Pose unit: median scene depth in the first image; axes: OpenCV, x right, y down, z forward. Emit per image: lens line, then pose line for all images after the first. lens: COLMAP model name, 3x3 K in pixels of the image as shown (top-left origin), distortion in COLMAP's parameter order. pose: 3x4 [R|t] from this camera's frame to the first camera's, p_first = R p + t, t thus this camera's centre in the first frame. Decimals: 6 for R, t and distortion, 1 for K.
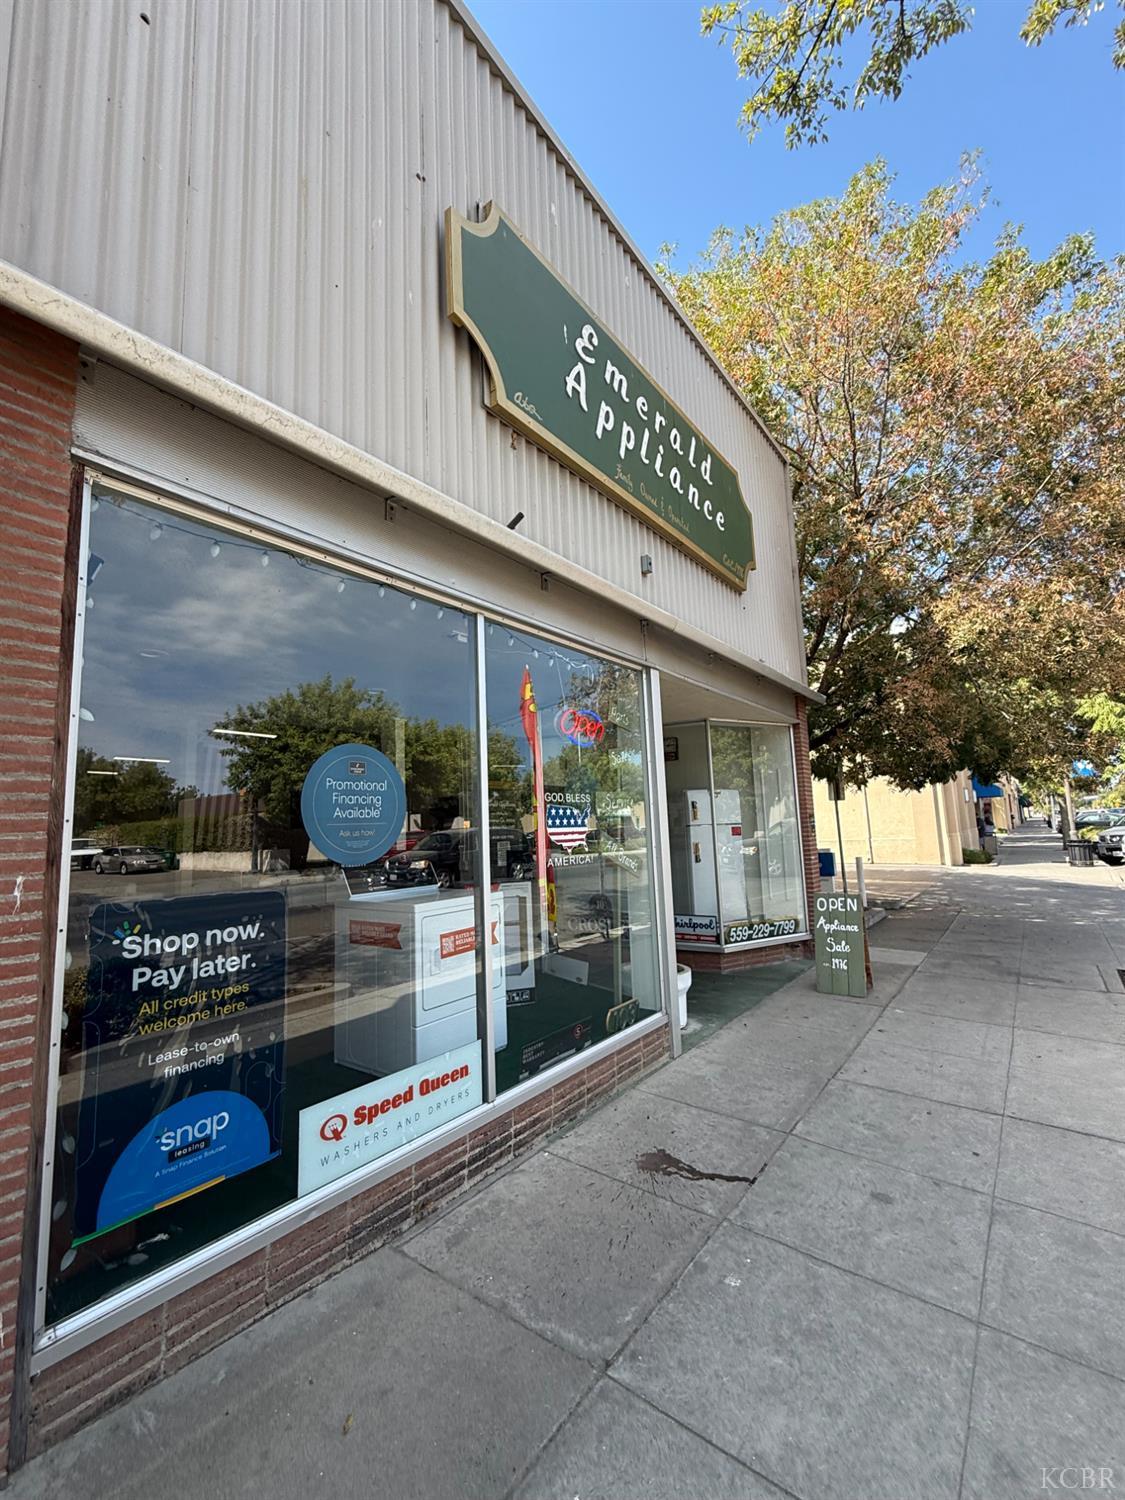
lens RADIAL K [[624.7, 0, 562.5], [0, 624.7, 750.0], [0, 0, 1]] dist [0.000181, -0.000005]
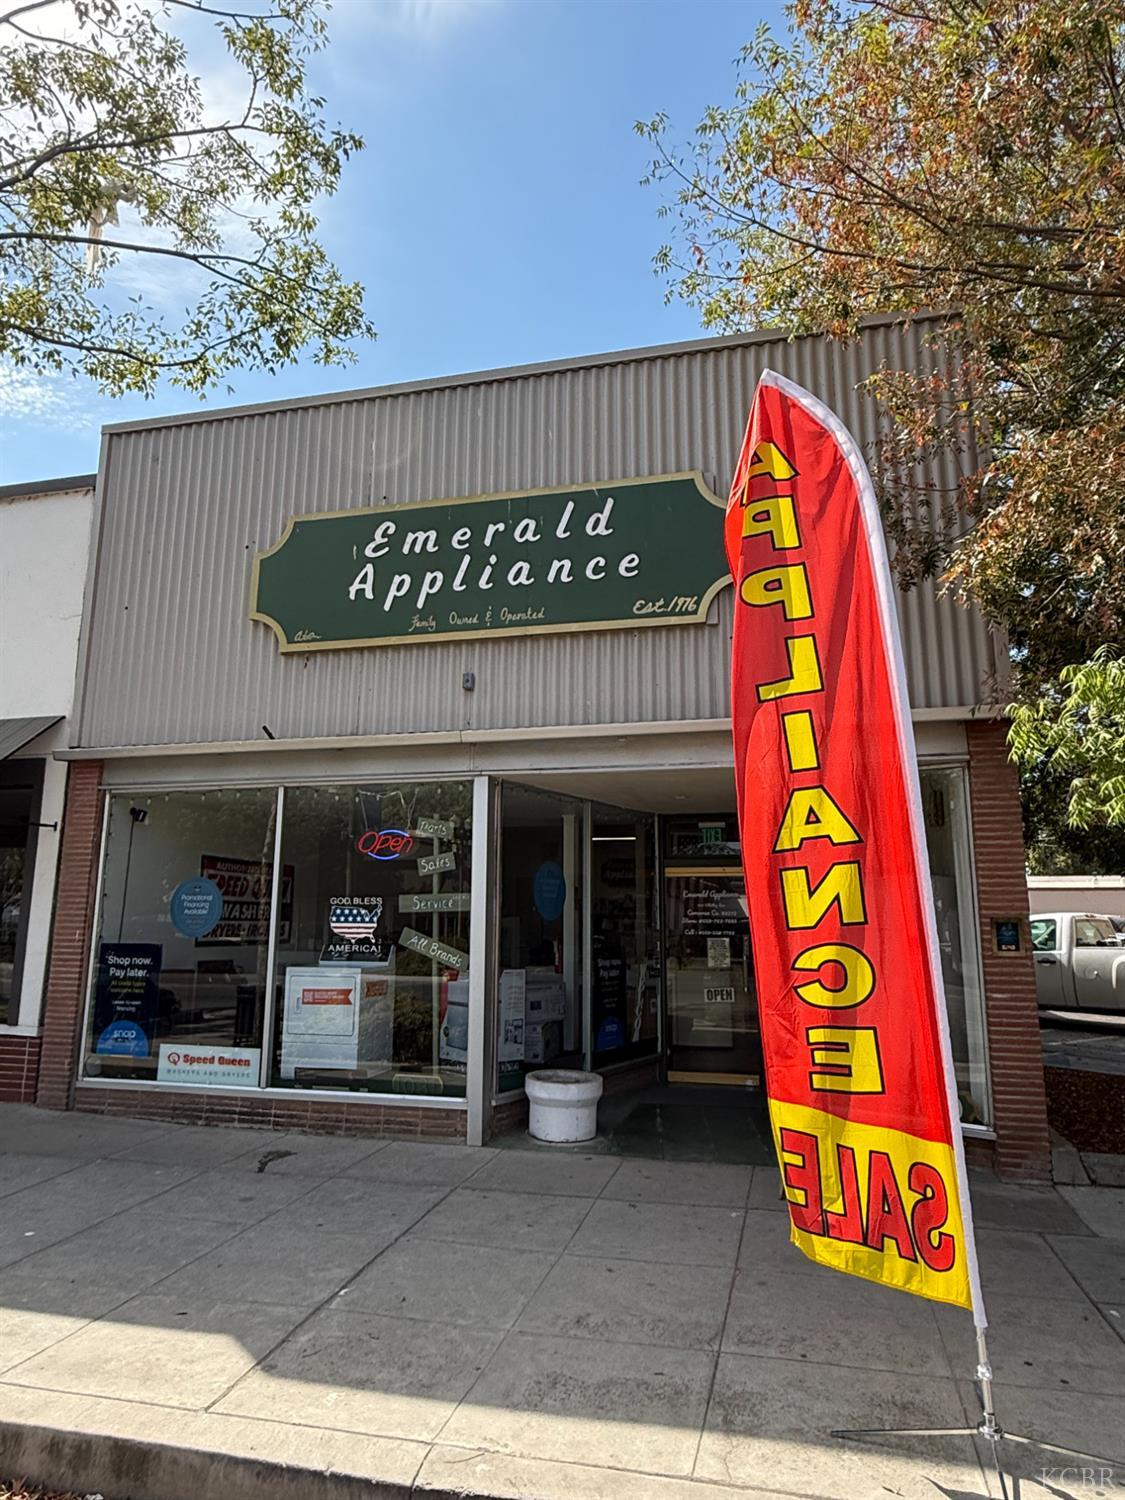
lens RADIAL K [[911.3, 0, 562.5], [0, 911.3, 750.0], [0, 0, 1]] dist [0.001464, 0.000776]
pose [[0.401811, -0.131987, -0.906161, 2.045258], [0.094585, 0.990247, -0.102293, -0.002468], [0.910825, -0.044607, 0.410376, 0.627104]]
